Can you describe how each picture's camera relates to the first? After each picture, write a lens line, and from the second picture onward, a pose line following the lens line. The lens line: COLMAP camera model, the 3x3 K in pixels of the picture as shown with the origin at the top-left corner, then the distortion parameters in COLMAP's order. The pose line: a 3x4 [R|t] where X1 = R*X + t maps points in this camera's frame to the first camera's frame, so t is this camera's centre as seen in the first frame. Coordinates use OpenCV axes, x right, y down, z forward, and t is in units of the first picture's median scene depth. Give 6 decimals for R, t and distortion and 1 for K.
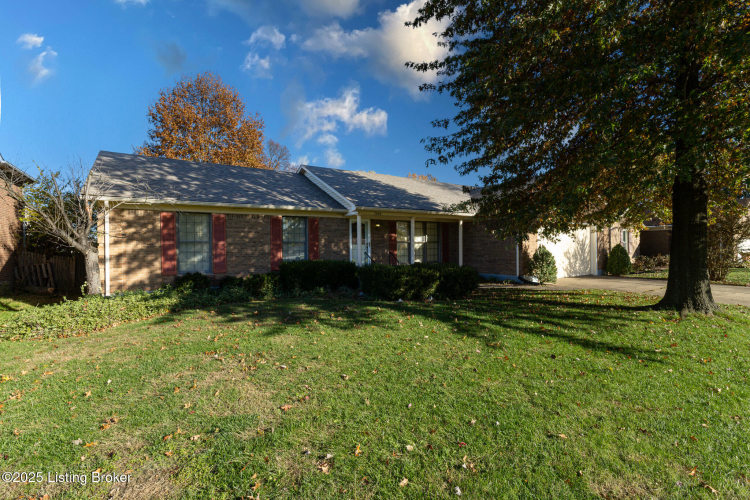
lens RADIAL K [[343.6, 0, 375.2], [0, 343.6, 250.3], [0, 0, 1]] dist [0.004023, 0.001472]
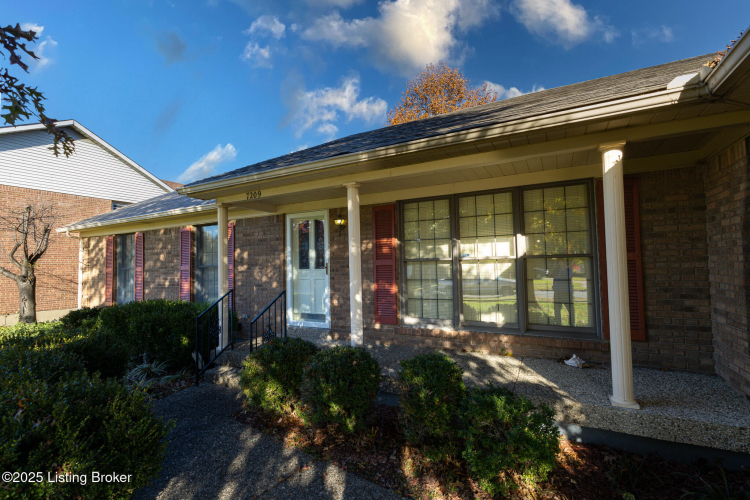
lens RADIAL K [[343.6, 0, 375.0], [0, 343.6, 249.7], [0, 0, 1]] dist [0.004023, 0.001472]
pose [[0.466791, -0.032278, -0.883778, 0.372676], [0.014641, 0.999479, -0.028770, -0.025776], [0.884246, 0.000491, 0.467020, 0.814497]]
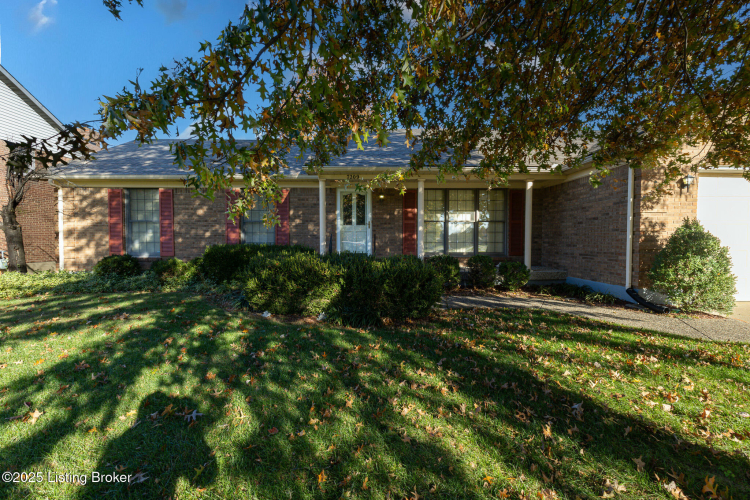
lens RADIAL K [[343.6, 0, 375.4], [0, 343.6, 249.4], [0, 0, 1]] dist [0.004023, 0.001472]
pose [[0.836019, 0.026517, -0.548060, 0.362663], [-0.017047, 0.999605, 0.022360, 0.017210], [0.548436, -0.009351, 0.836140, 0.403124]]
